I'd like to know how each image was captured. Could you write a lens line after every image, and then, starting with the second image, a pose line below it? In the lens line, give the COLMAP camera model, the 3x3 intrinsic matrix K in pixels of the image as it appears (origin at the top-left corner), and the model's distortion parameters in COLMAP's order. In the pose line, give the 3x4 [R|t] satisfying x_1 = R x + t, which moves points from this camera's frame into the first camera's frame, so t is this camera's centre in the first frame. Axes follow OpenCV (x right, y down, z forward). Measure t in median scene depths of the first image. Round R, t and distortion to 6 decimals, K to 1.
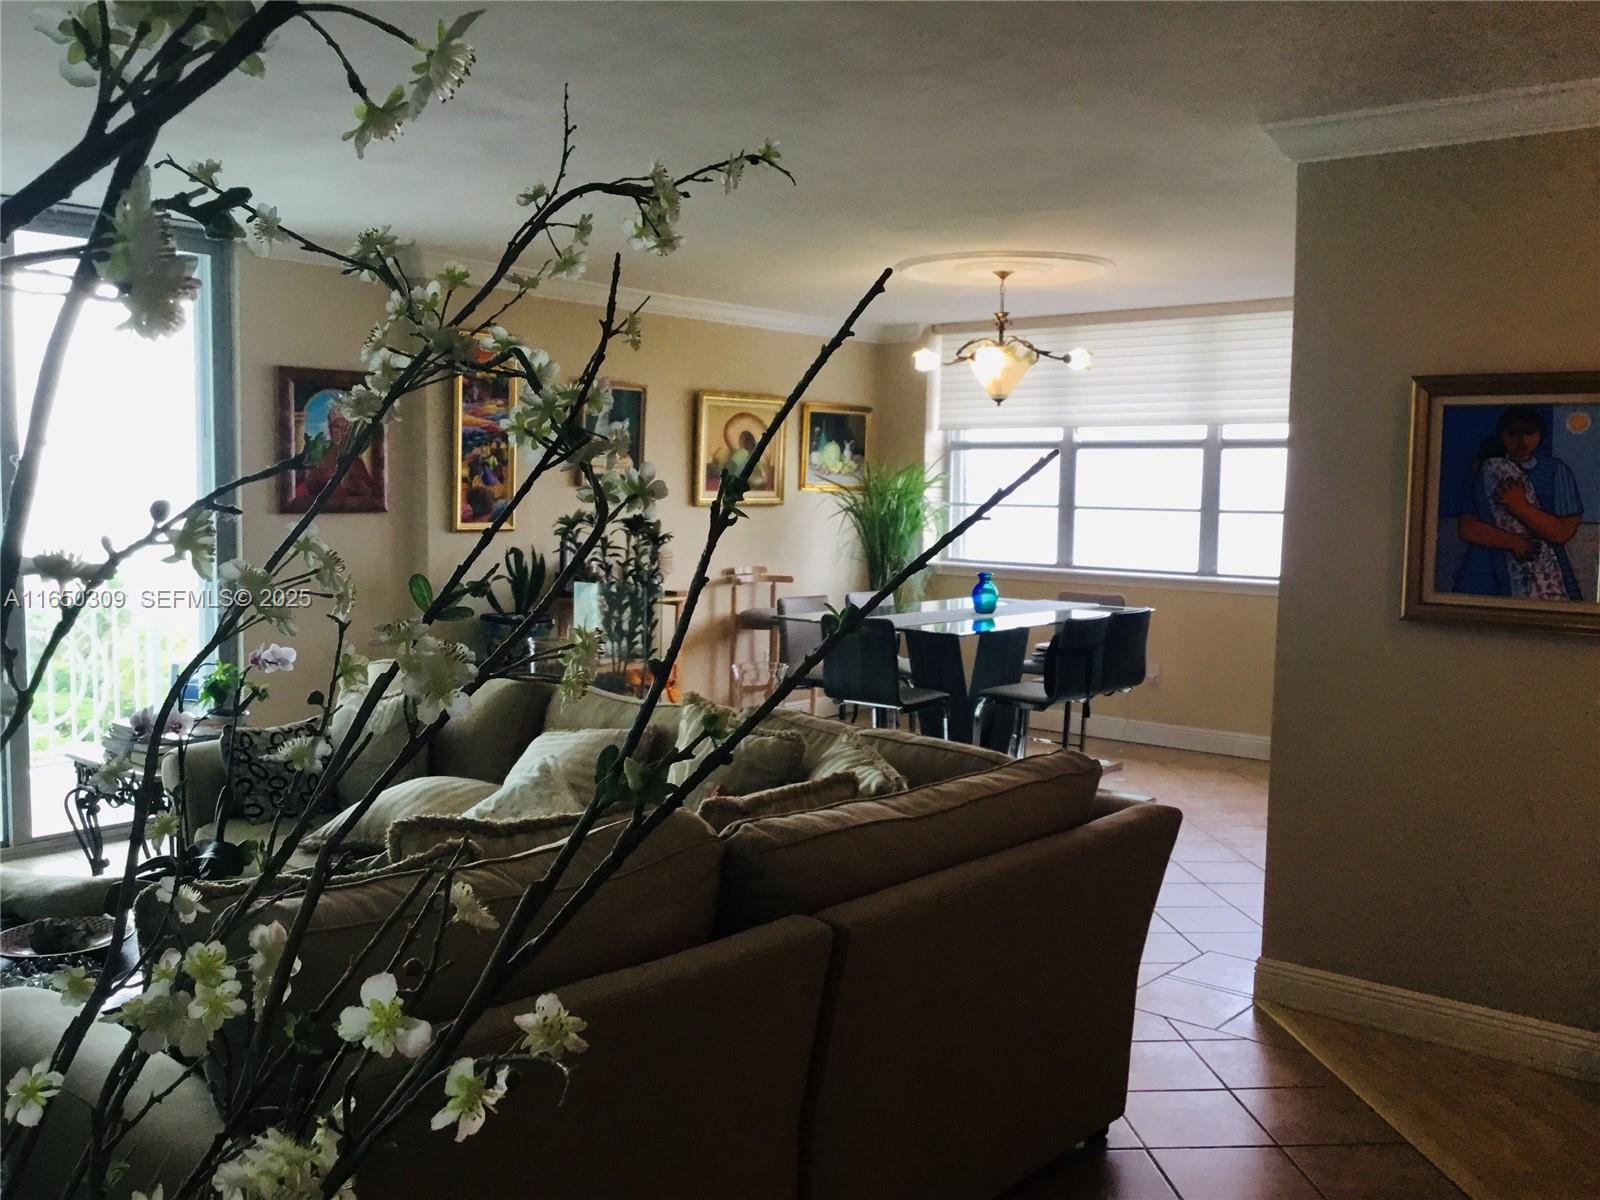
lens RADIAL K [[1436.7, 0, 800.0], [0, 1436.7, 600.0], [0, 0, 1]] dist [0.009267, 0.007592]
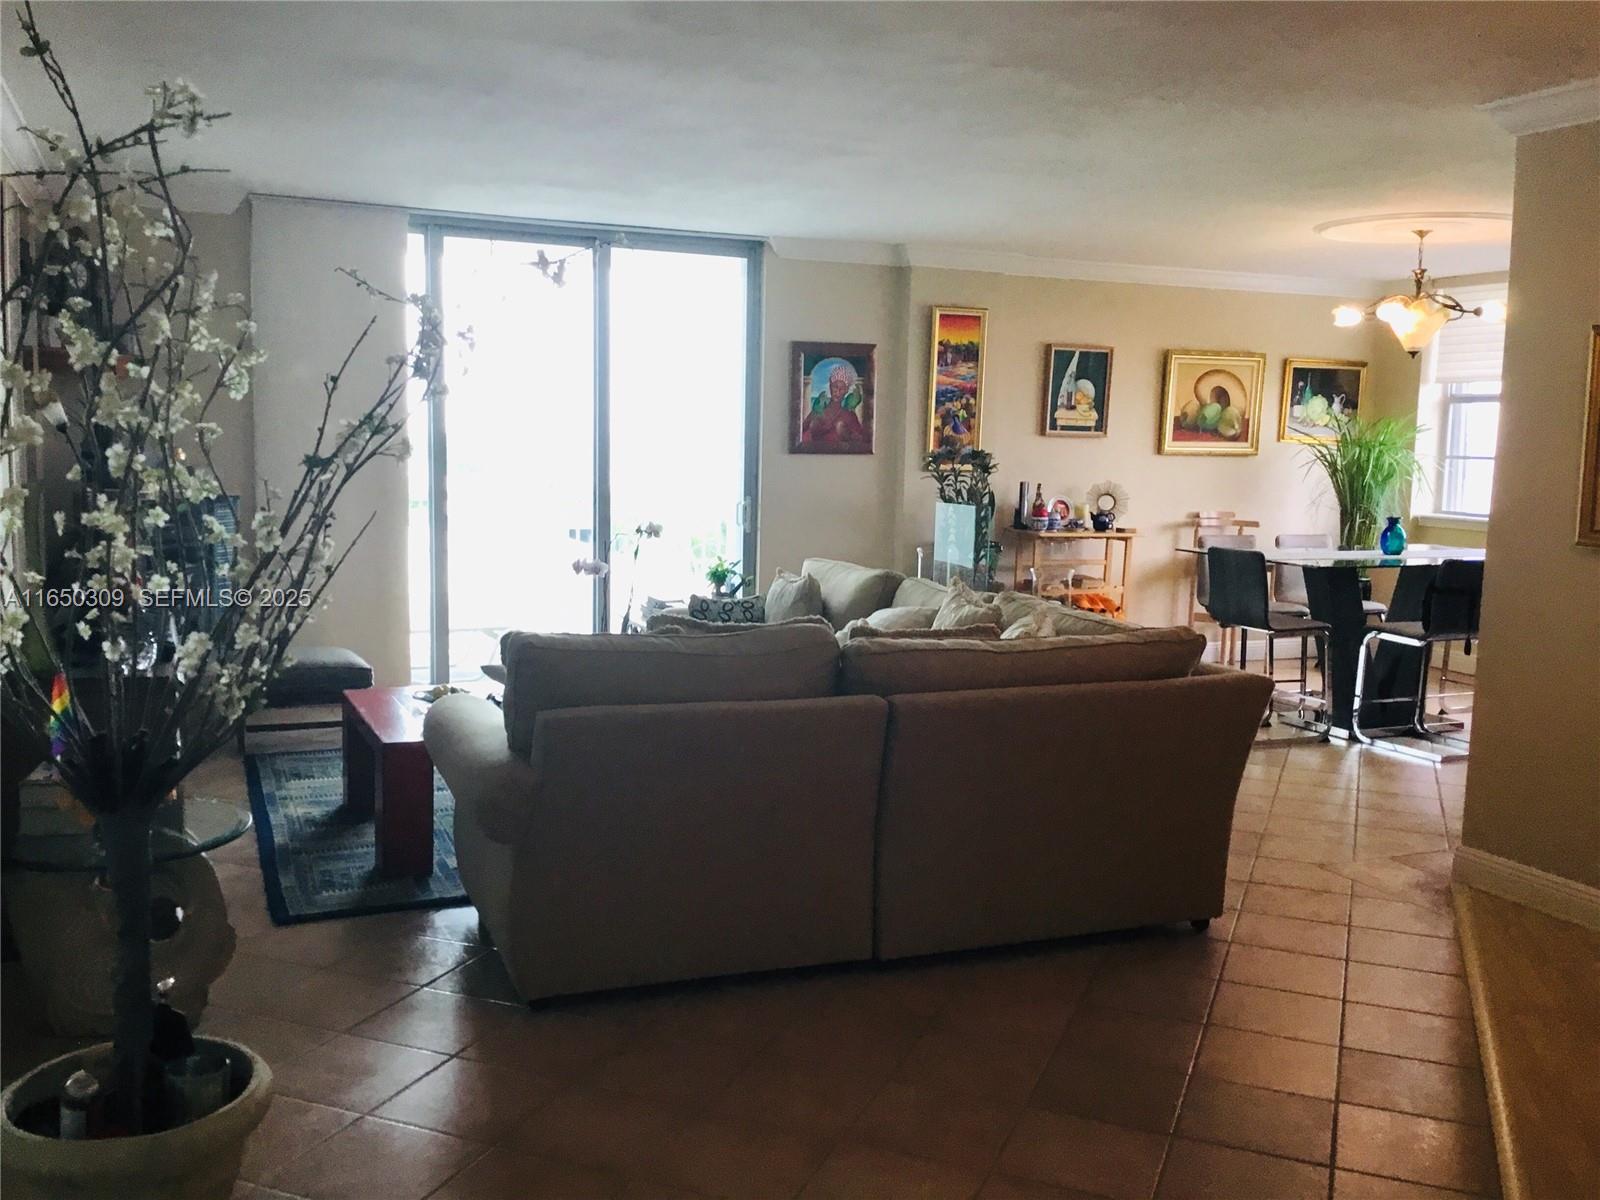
lens RADIAL K [[1404.8, 0, 717.4], [0, 1404.8, 602.7], [0, 0, 1]] dist [-0.011544, -0.010689]
pose [[0.872015, 0.059615, -0.485835, 0.163576], [-0.044660, 0.998106, 0.042315, 0.018733], [0.487437, -0.015202, 0.873026, -0.120480]]
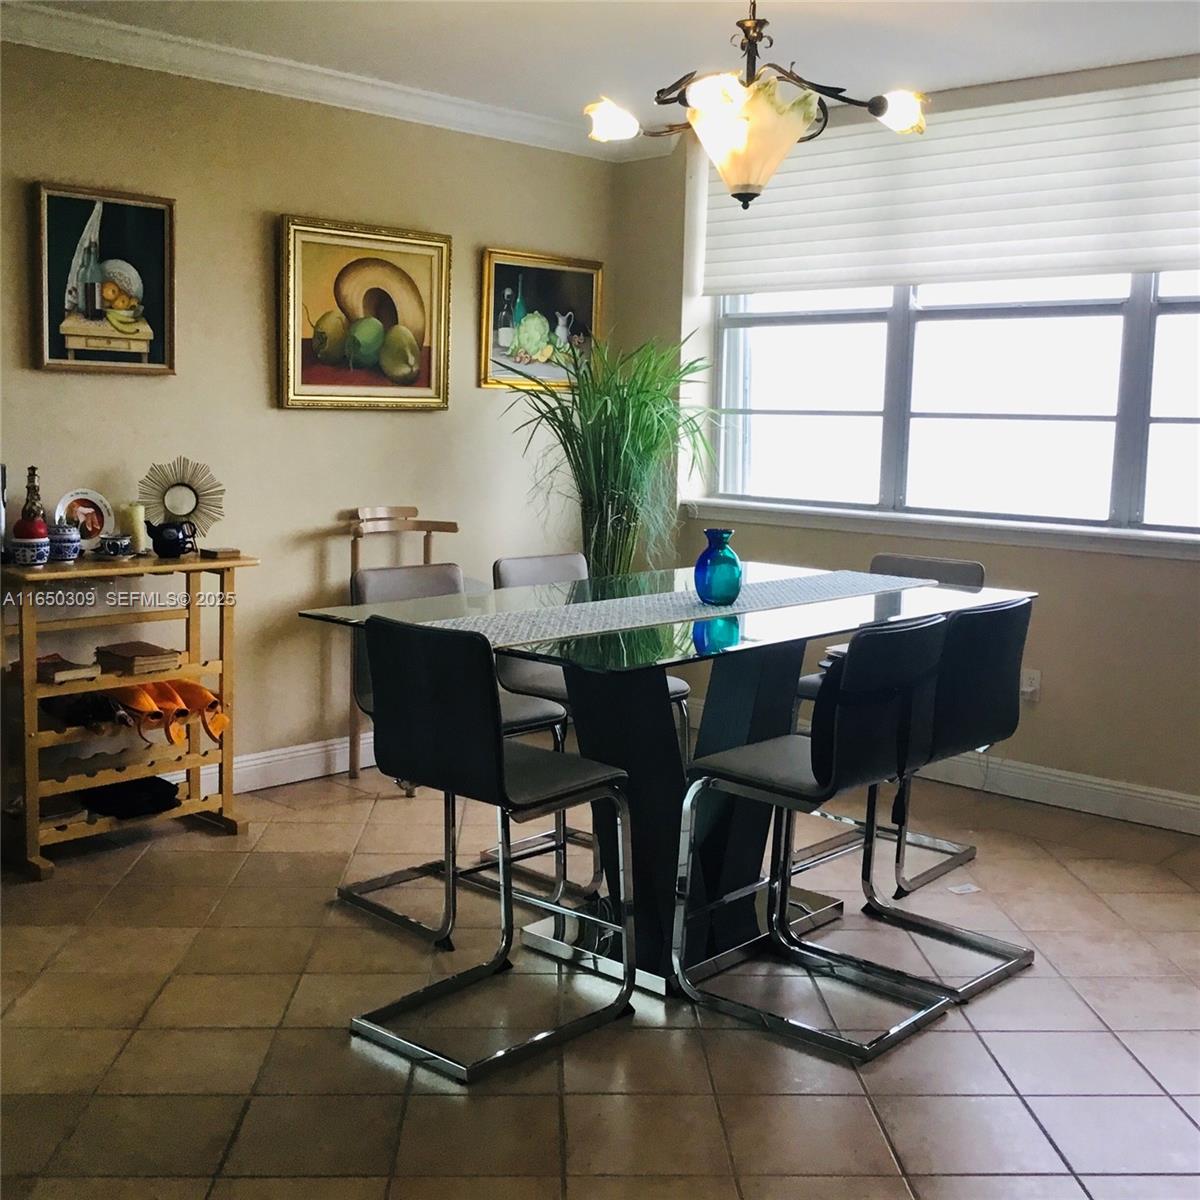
lens RADIAL K [[1479.0, 0, 600.0], [0, 1479.0, 600.0], [0, 0, 1]] dist [0.104712, -0.238185]
pose [[0.999292, 0.007261, -0.036913, 0.086901], [-0.005469, 0.998813, 0.048398, -0.015270], [0.037220, -0.048162, 0.998146, 0.369533]]
